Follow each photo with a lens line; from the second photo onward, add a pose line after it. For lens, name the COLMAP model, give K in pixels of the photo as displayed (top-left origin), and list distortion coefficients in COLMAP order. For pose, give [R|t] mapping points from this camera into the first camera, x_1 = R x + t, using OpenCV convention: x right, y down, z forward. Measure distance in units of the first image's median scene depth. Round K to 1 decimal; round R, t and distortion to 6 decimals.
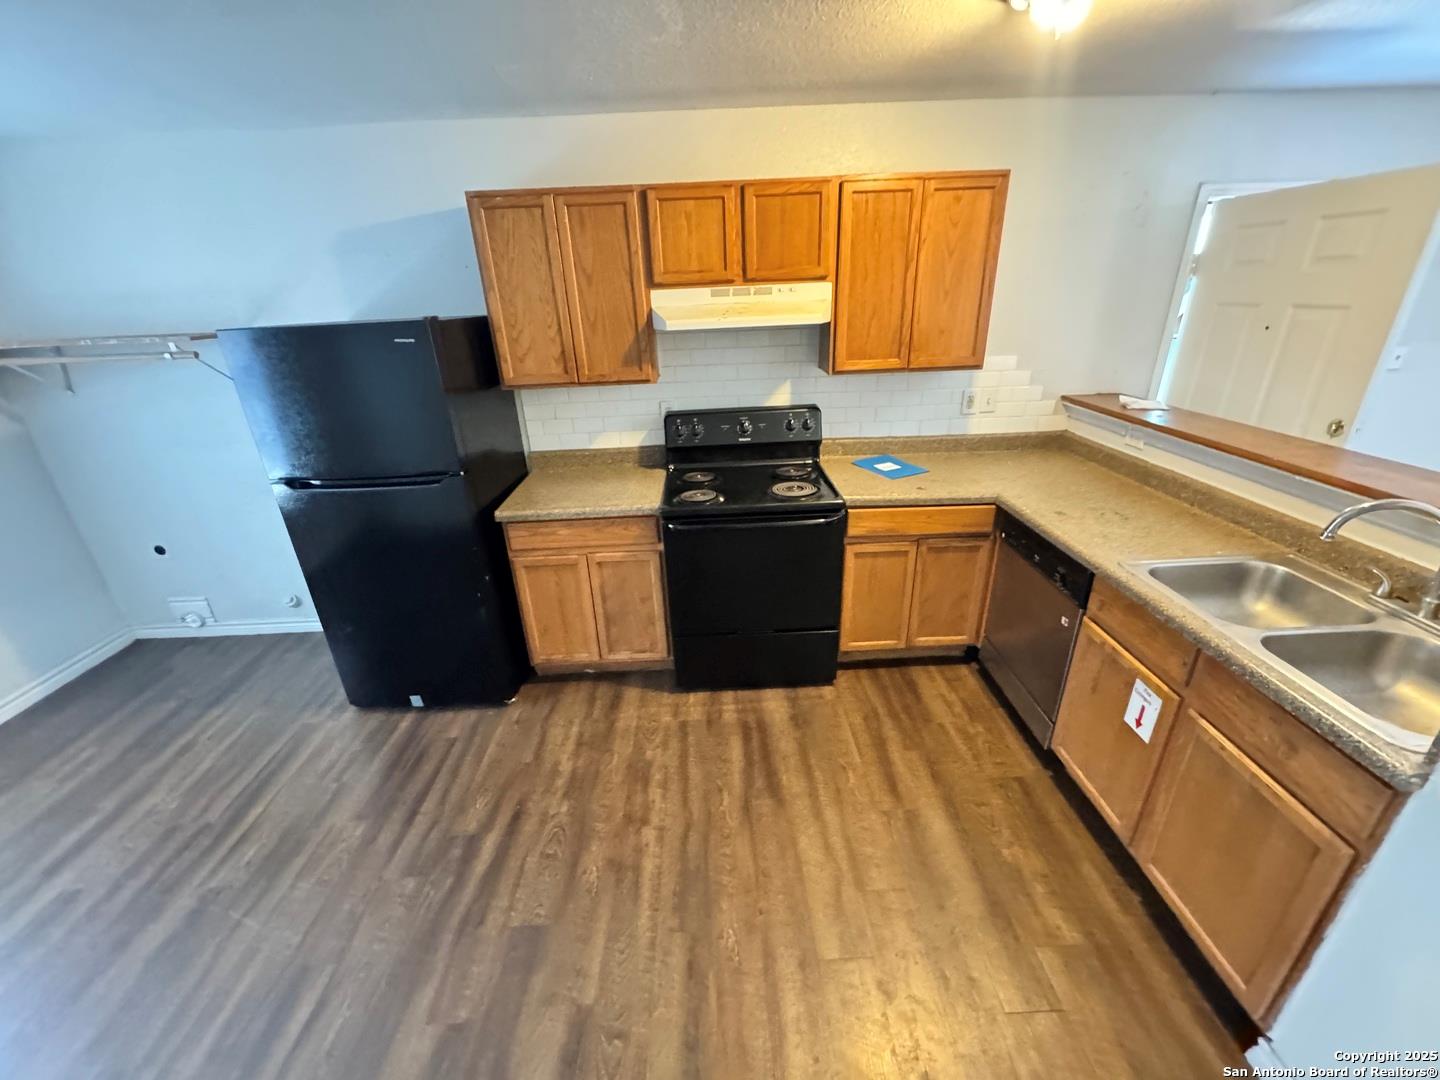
lens RADIAL K [[576.9, 0, 717.5], [0, 576.9, 539.3], [0, 0, 1]] dist [-0.003172, -0.000301]
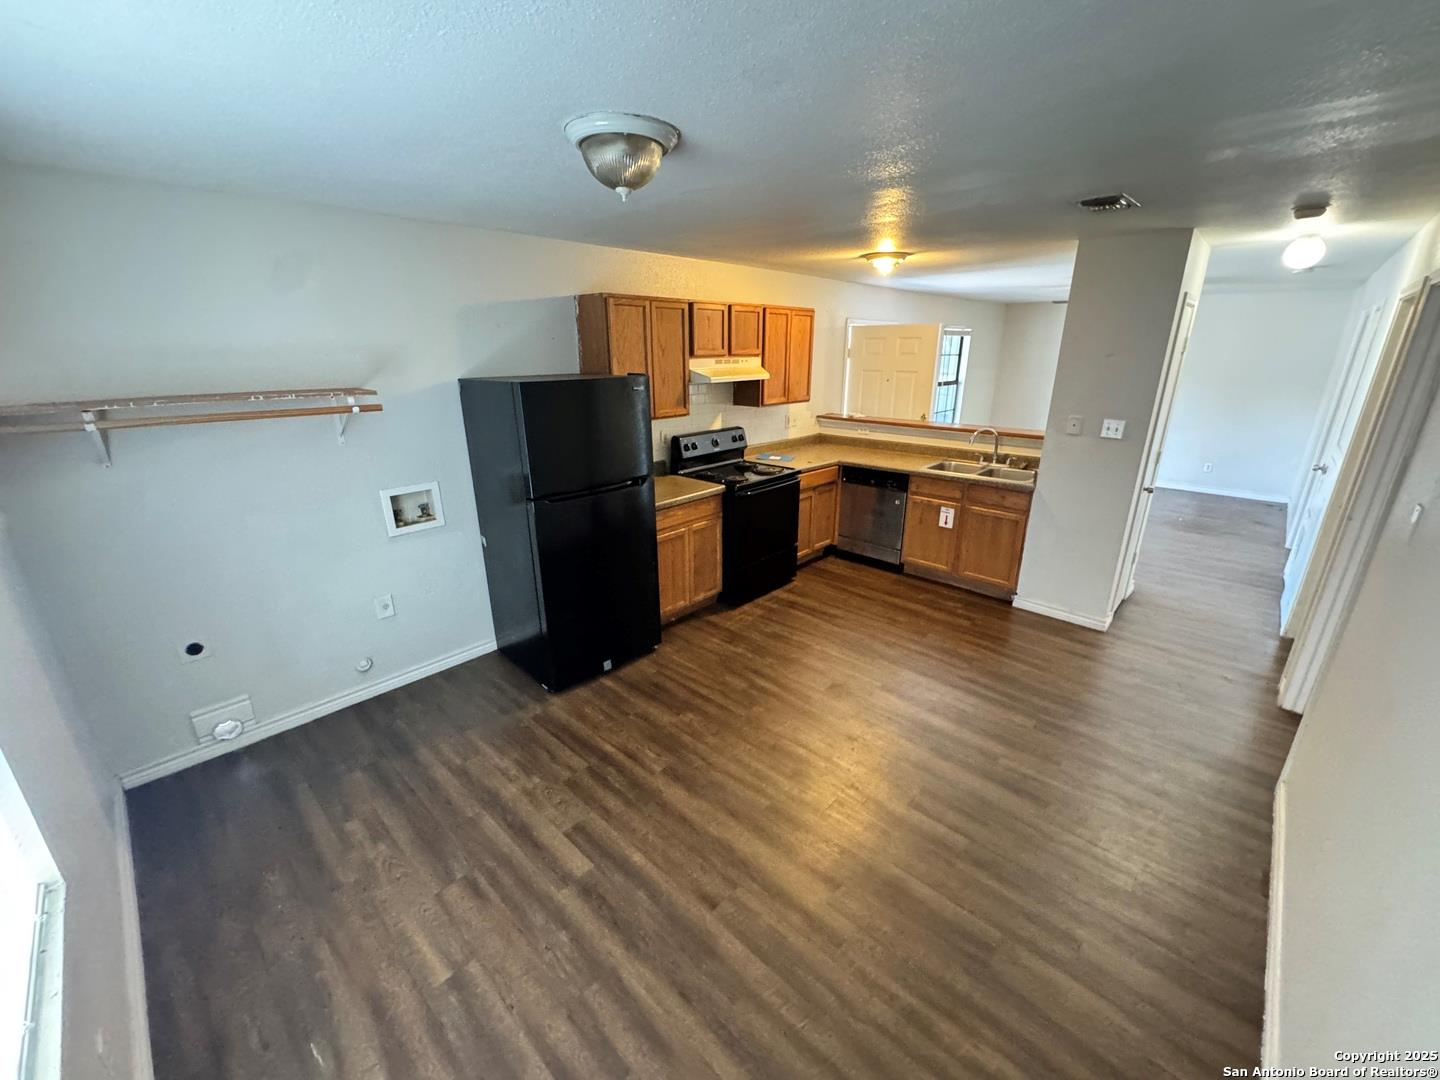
lens RADIAL K [[575.9, 0, 718.0], [0, 575.9, 540.2], [0, 0, 1]] dist [-0.000600, 0.000046]
pose [[0.706344, -0.192067, 0.681313, -1.225572], [0.262609, 0.964902, -0.000244, 0.082191], [-0.657354, 0.179092, 0.731992, -0.153915]]
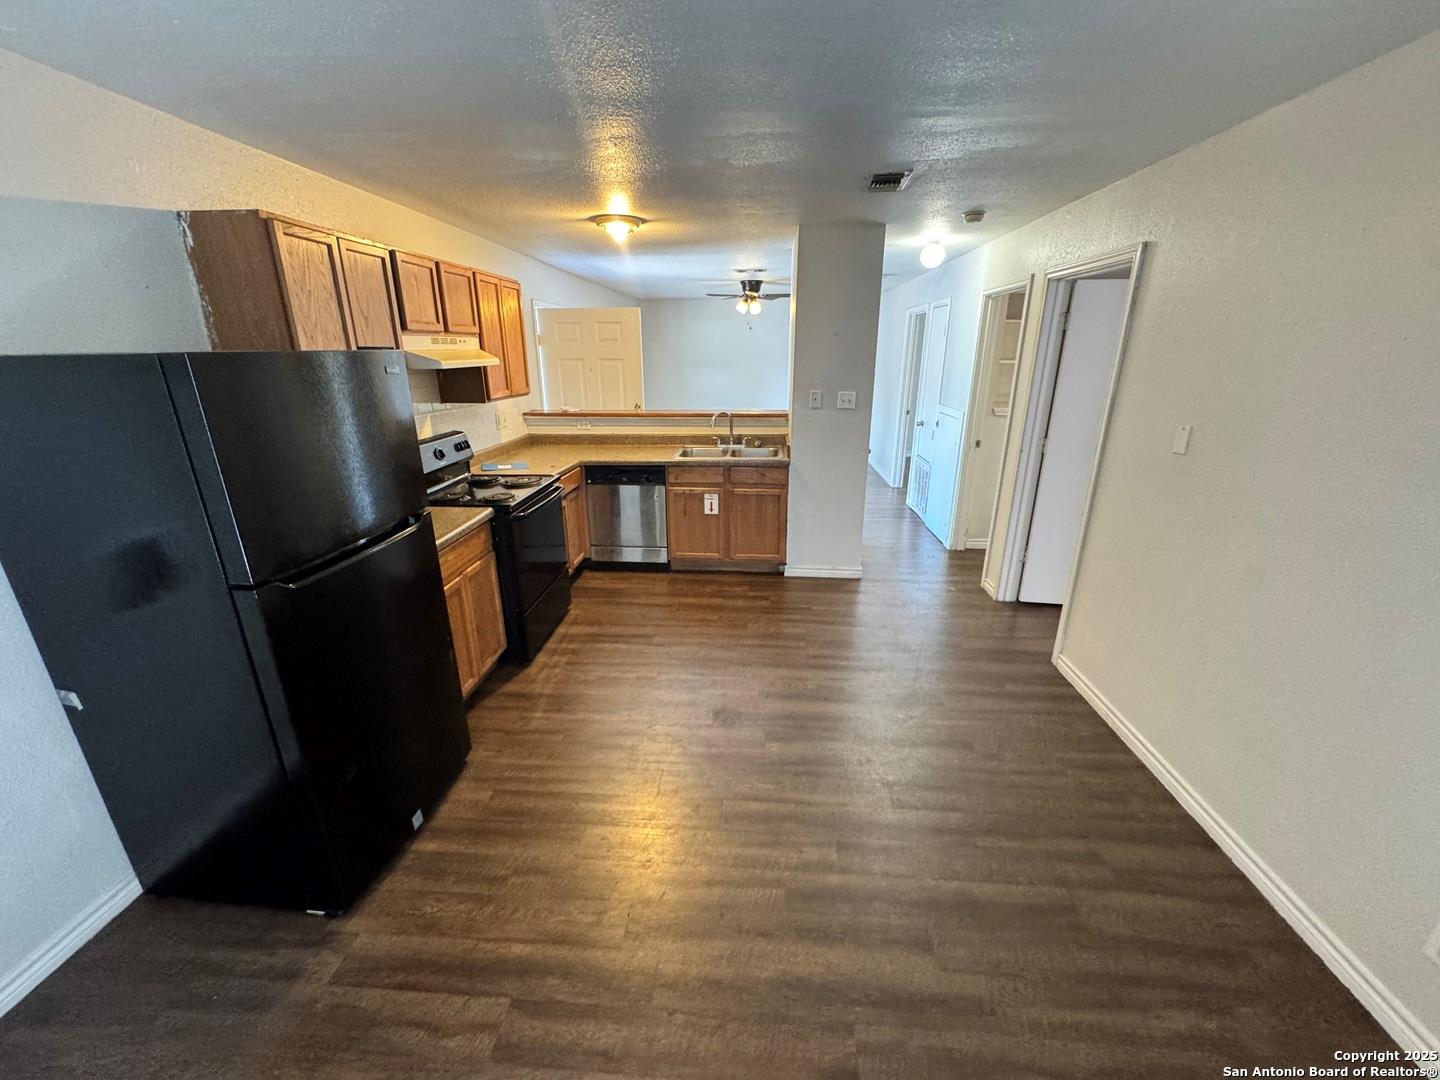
lens RADIAL K [[576.9, 0, 717.5], [0, 576.9, 539.3], [0, 0, 1]] dist [-0.003172, -0.000301]
pose [[0.100879, -0.276202, 0.955791, -1.187299], [0.398714, 0.891394, 0.215511, -0.071562], [-0.911510, 0.359347, 0.200048, 0.344259]]
